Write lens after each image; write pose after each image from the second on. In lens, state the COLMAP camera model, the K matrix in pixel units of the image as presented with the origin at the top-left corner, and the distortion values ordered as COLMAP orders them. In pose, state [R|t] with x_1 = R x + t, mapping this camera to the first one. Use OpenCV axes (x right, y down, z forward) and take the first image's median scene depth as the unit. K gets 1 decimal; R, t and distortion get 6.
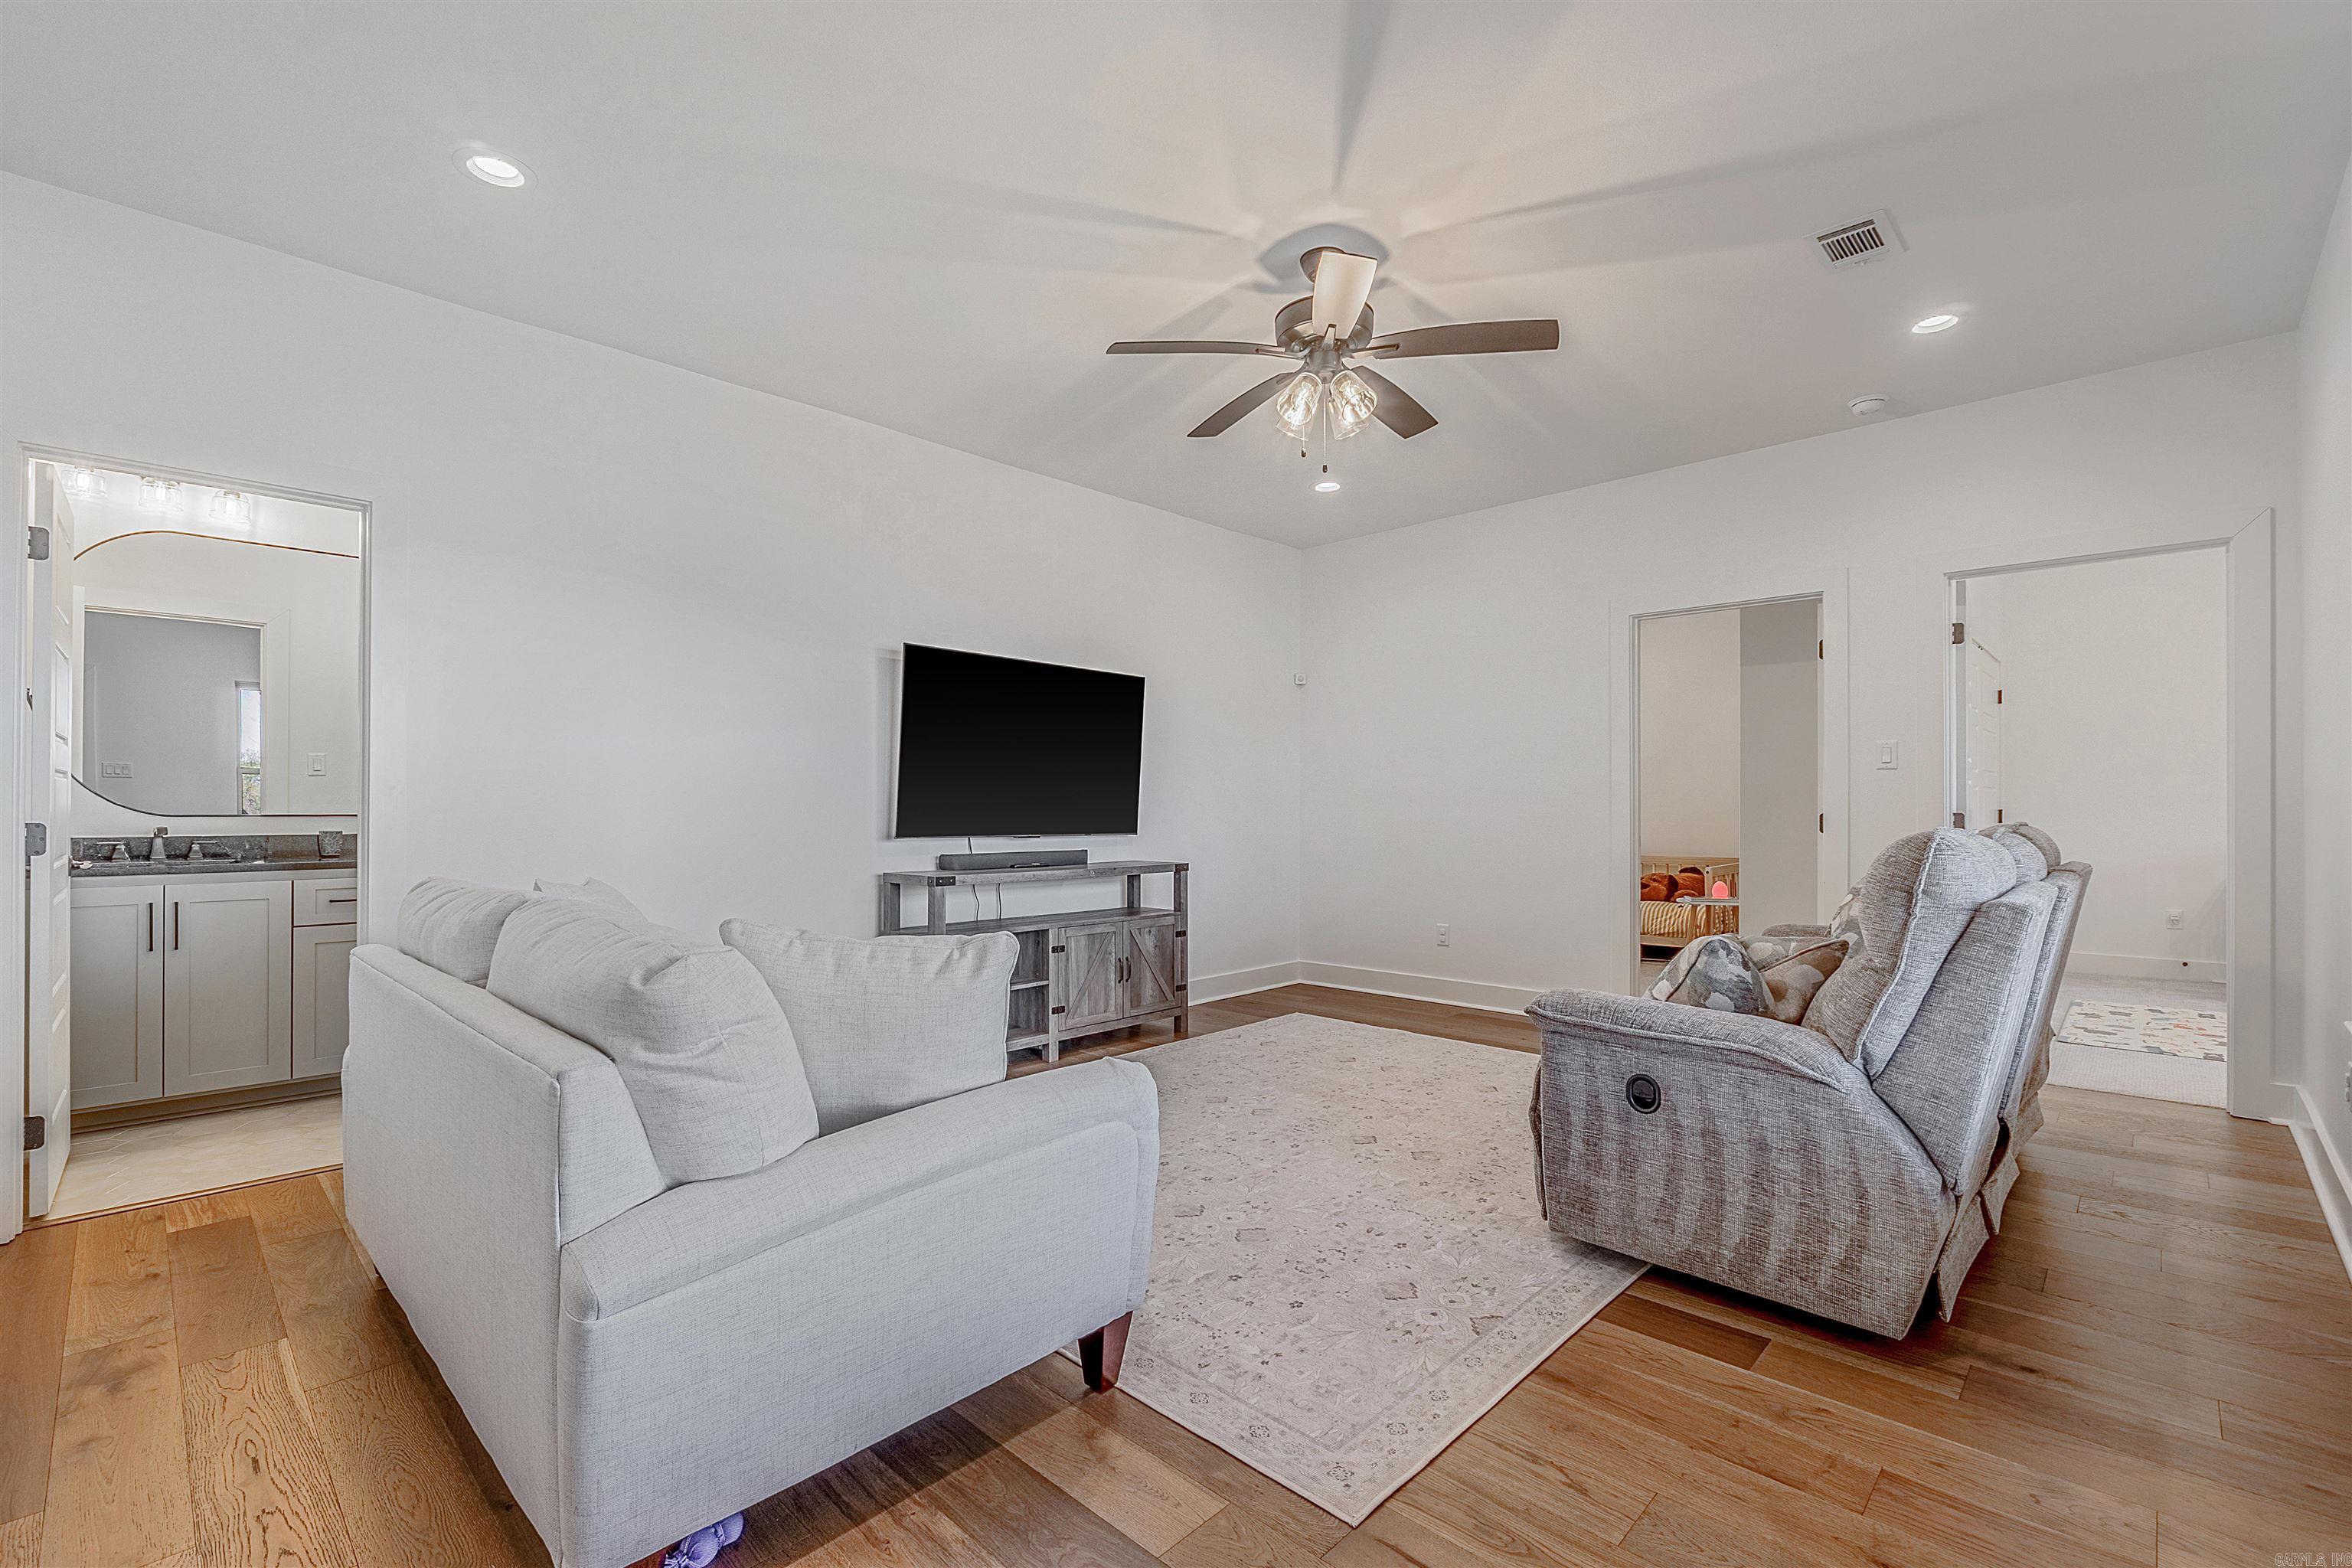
lens RADIAL K [[1018.5, 0, 1177.2], [0, 1018.5, 797.3], [0, 0, 1]] dist [-0.007379, 0.000710]
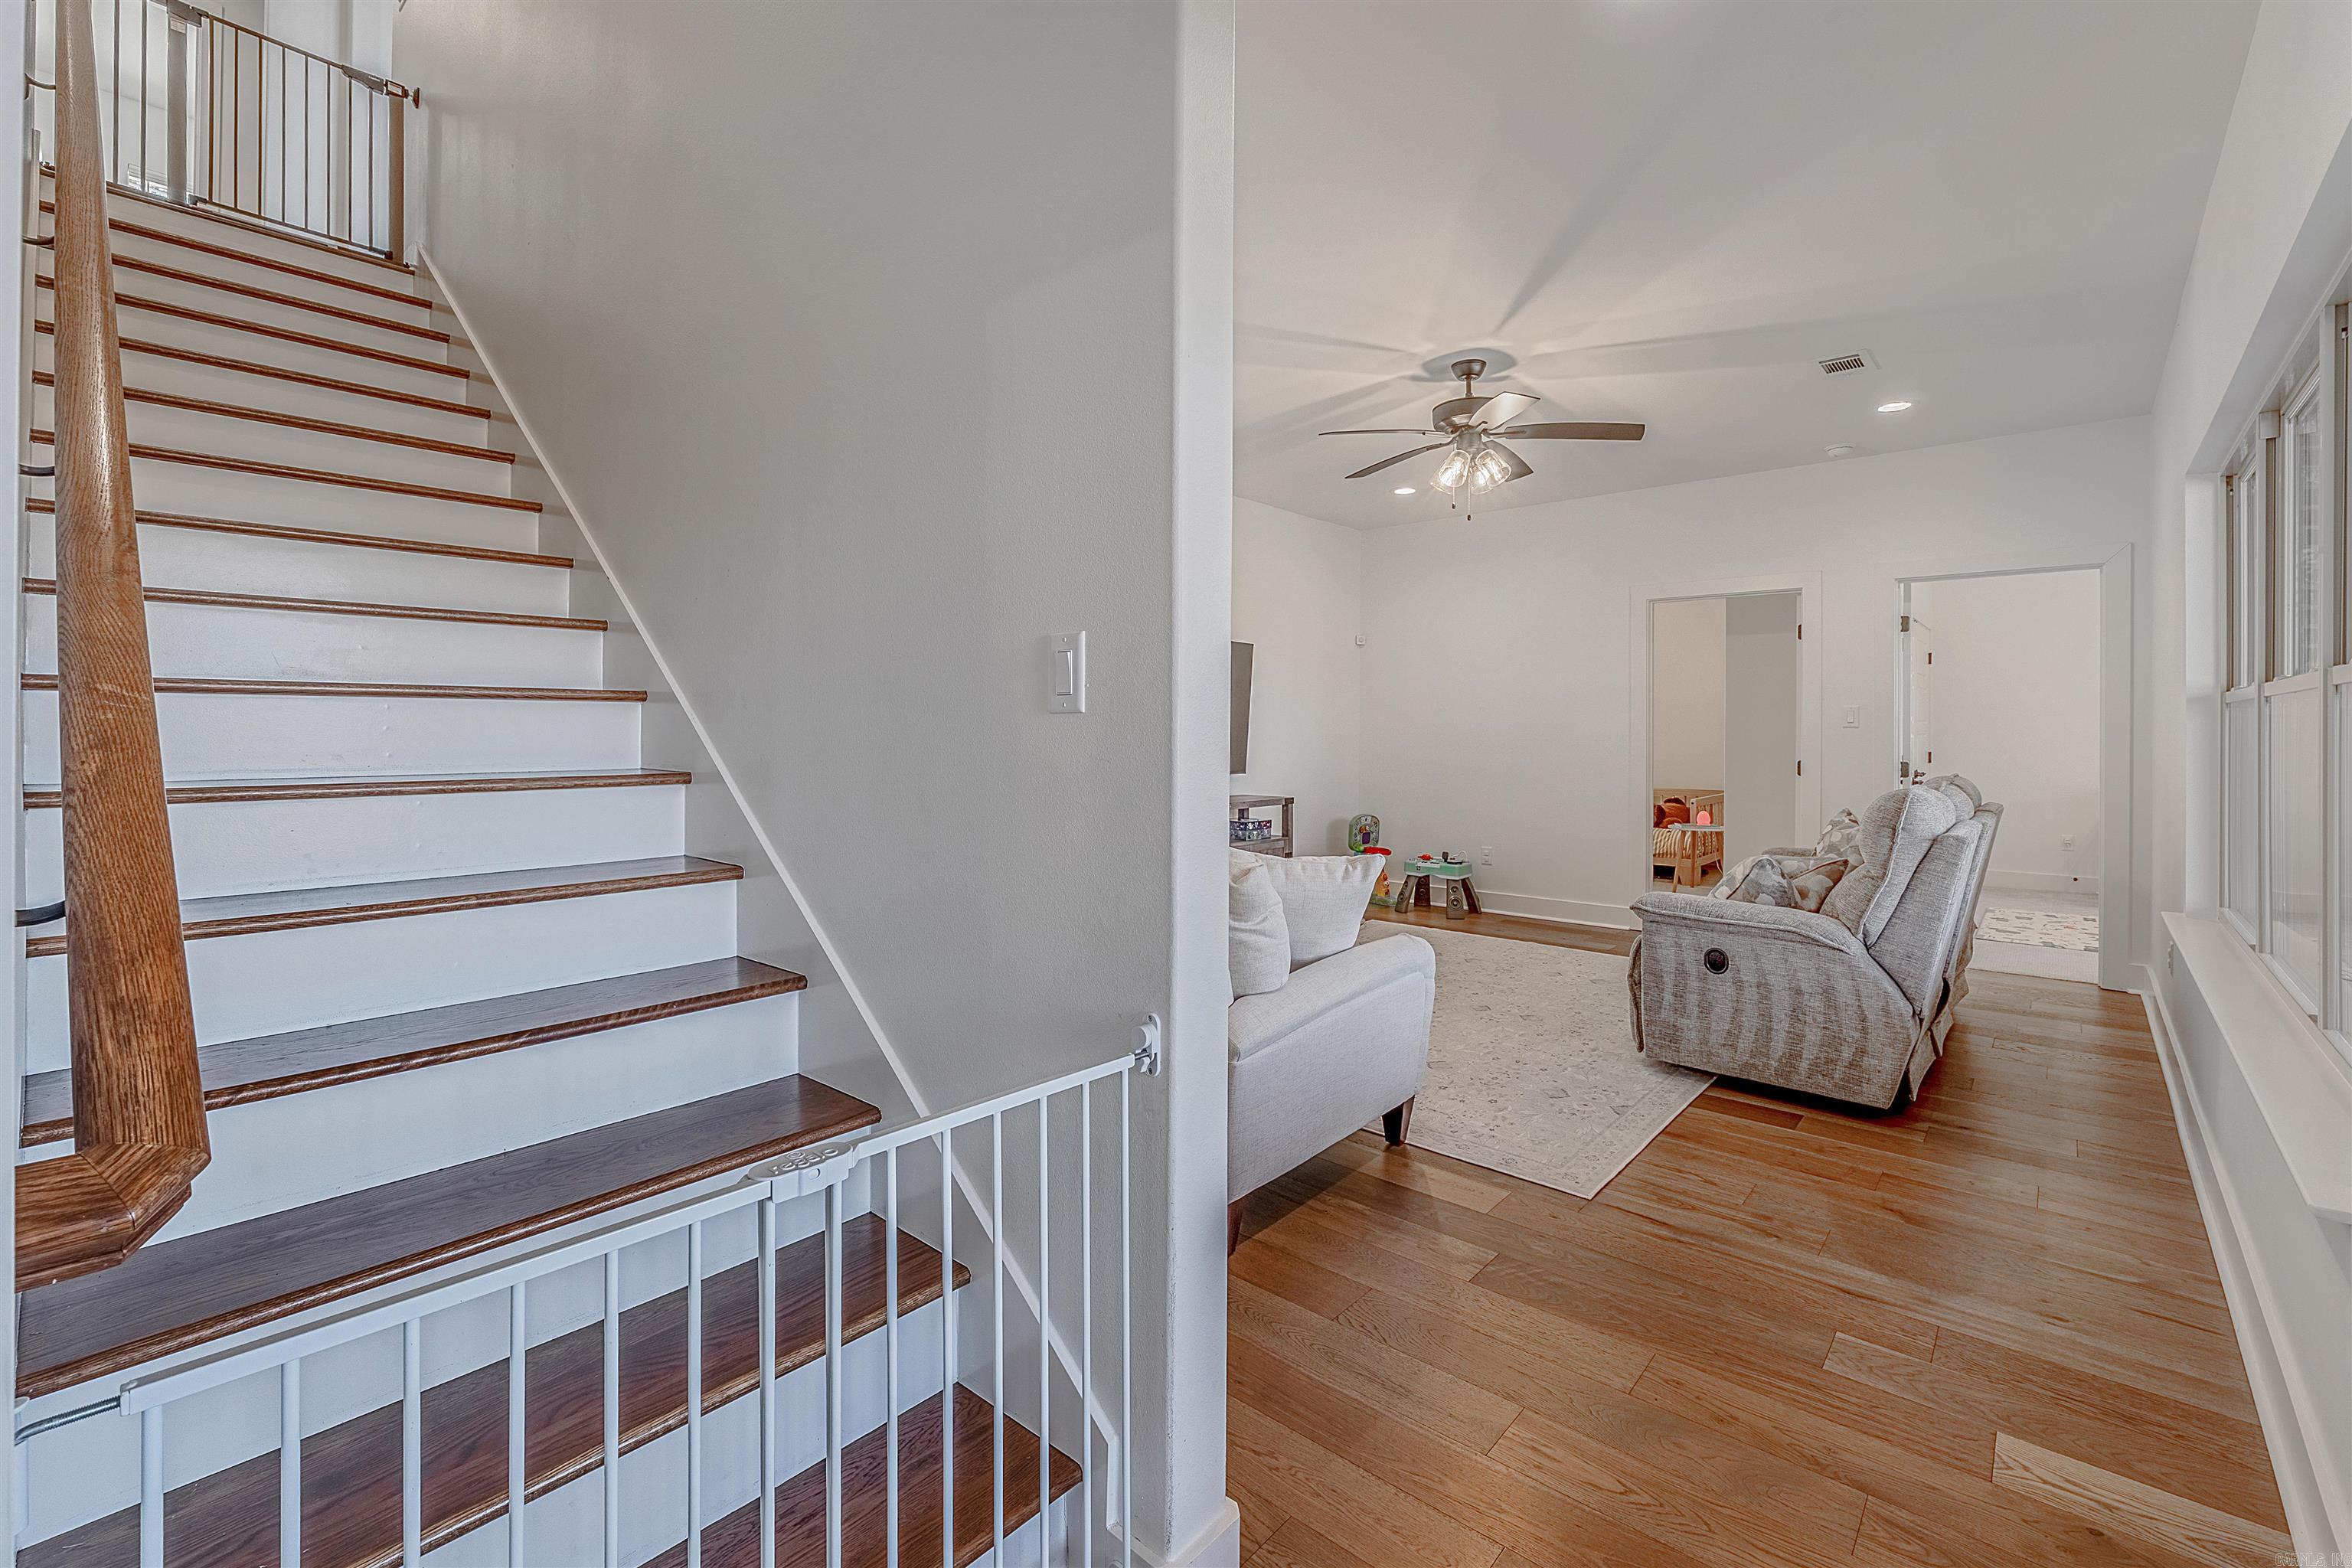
lens RADIAL K [[1018.5, 0, 1162.3], [0, 1018.5, 718.8], [0, 0, 1]] dist [-0.007379, 0.000710]
pose [[0.999064, 0.005167, 0.042948, -0.427990], [-0.005178, 0.999987, 0.000134, -0.063223], [-0.042947, -0.000356, 0.999077, -0.469158]]
